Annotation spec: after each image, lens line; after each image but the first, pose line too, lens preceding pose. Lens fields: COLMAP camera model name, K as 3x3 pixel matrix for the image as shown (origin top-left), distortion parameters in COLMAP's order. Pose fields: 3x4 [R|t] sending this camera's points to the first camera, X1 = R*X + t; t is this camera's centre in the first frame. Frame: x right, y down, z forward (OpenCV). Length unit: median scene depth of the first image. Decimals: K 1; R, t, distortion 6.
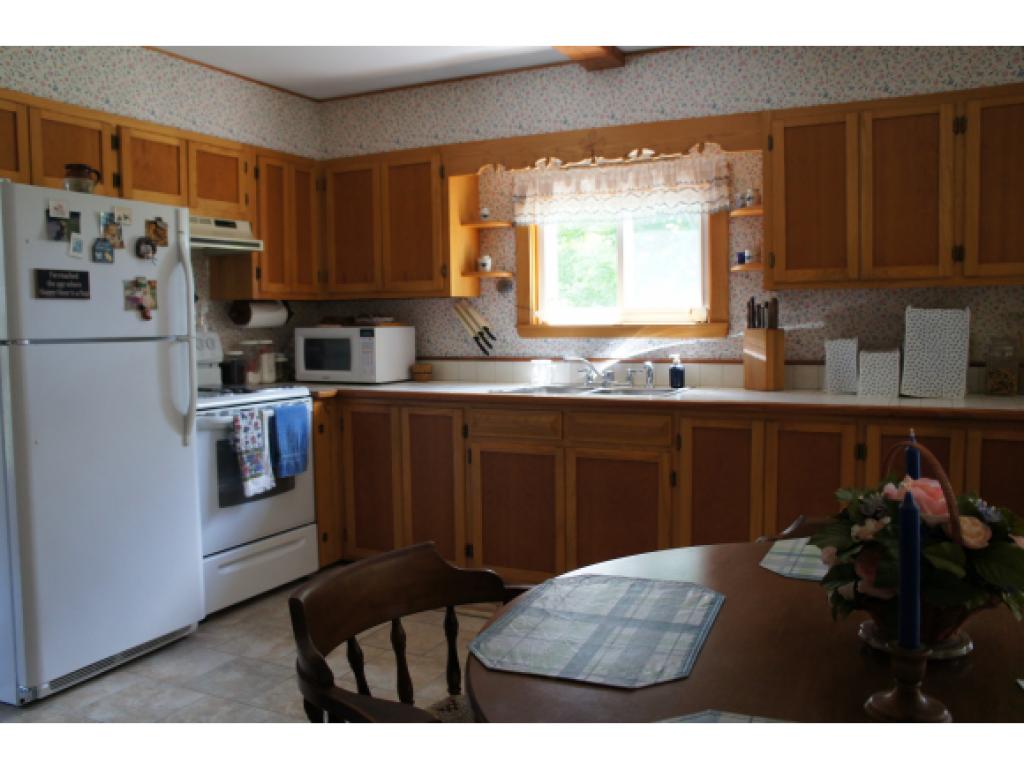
lens RADIAL K [[869.3, 0, 512.0], [0, 869.3, 384.5], [0, 0, 1]] dist [-0.156780, 0.164160]
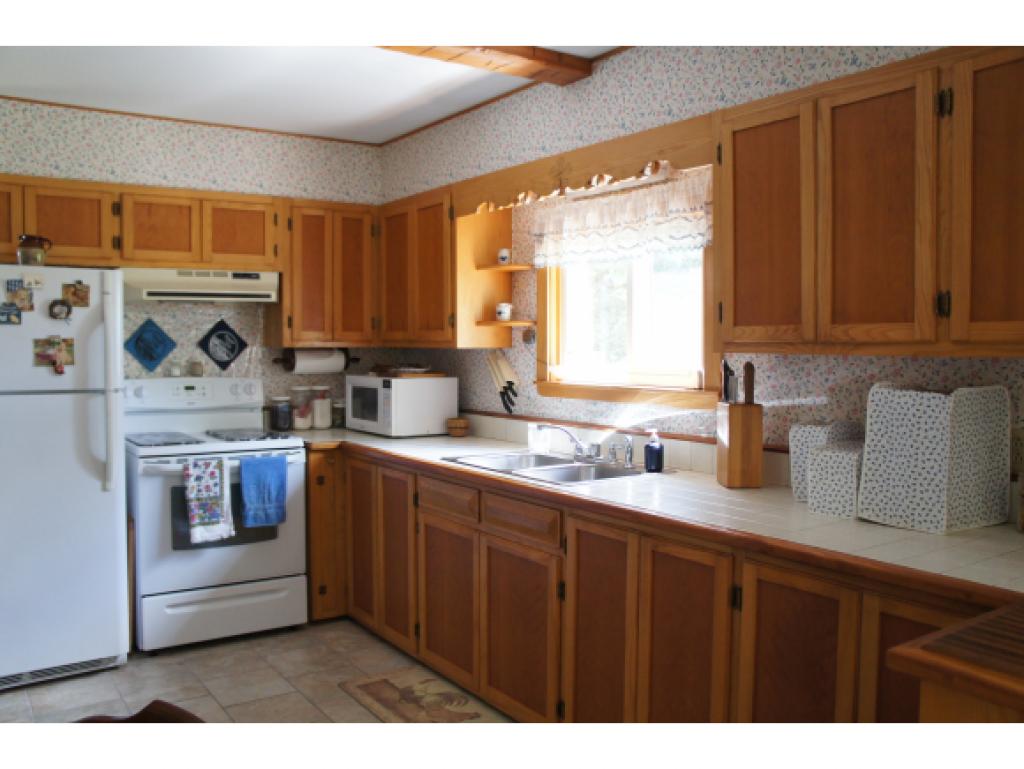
lens RADIAL K [[869.3, 0, 512.0], [0, 869.3, 384.5], [0, 0, 1]] dist [-0.156780, 0.164160]
pose [[0.878268, 0.037654, -0.476684, 0.459651], [-0.049439, 0.998703, -0.012200, -0.060230], [0.475606, 0.034281, 0.878990, 0.244494]]
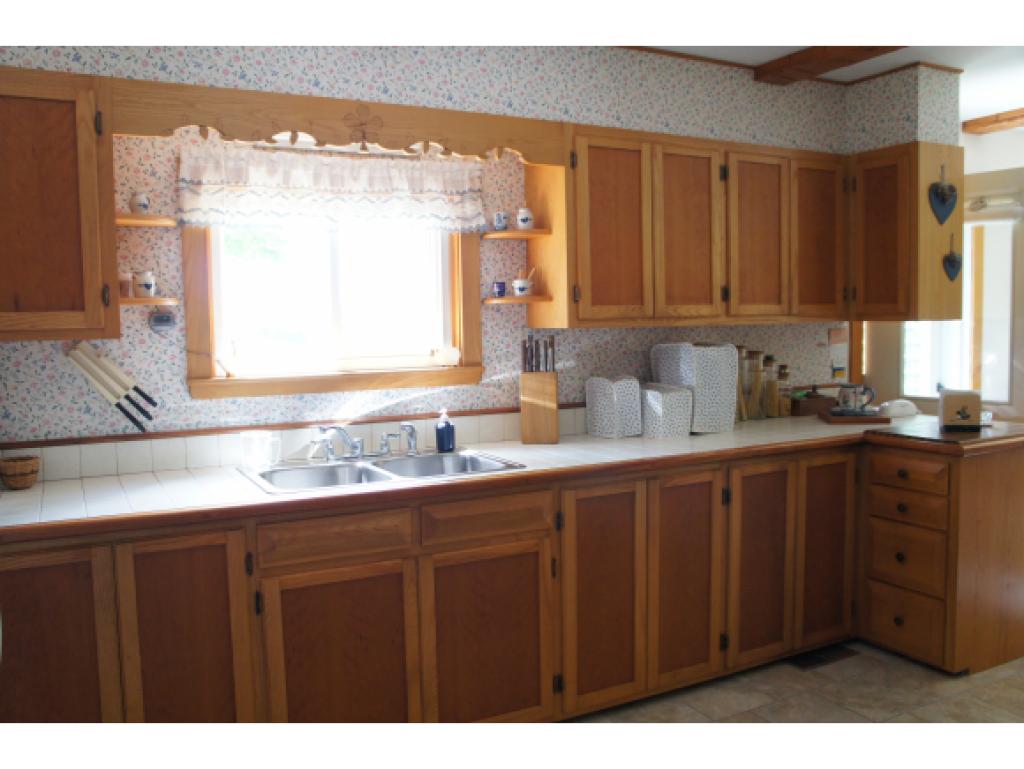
lens RADIAL K [[869.3, 0, 512.0], [0, 869.3, 384.5], [0, 0, 1]] dist [-0.156780, 0.164160]
pose [[0.580689, -0.058524, 0.812019, -0.420835], [0.071147, 0.997245, 0.020995, -0.070230], [-0.811011, 0.045581, 0.583253, 0.495767]]
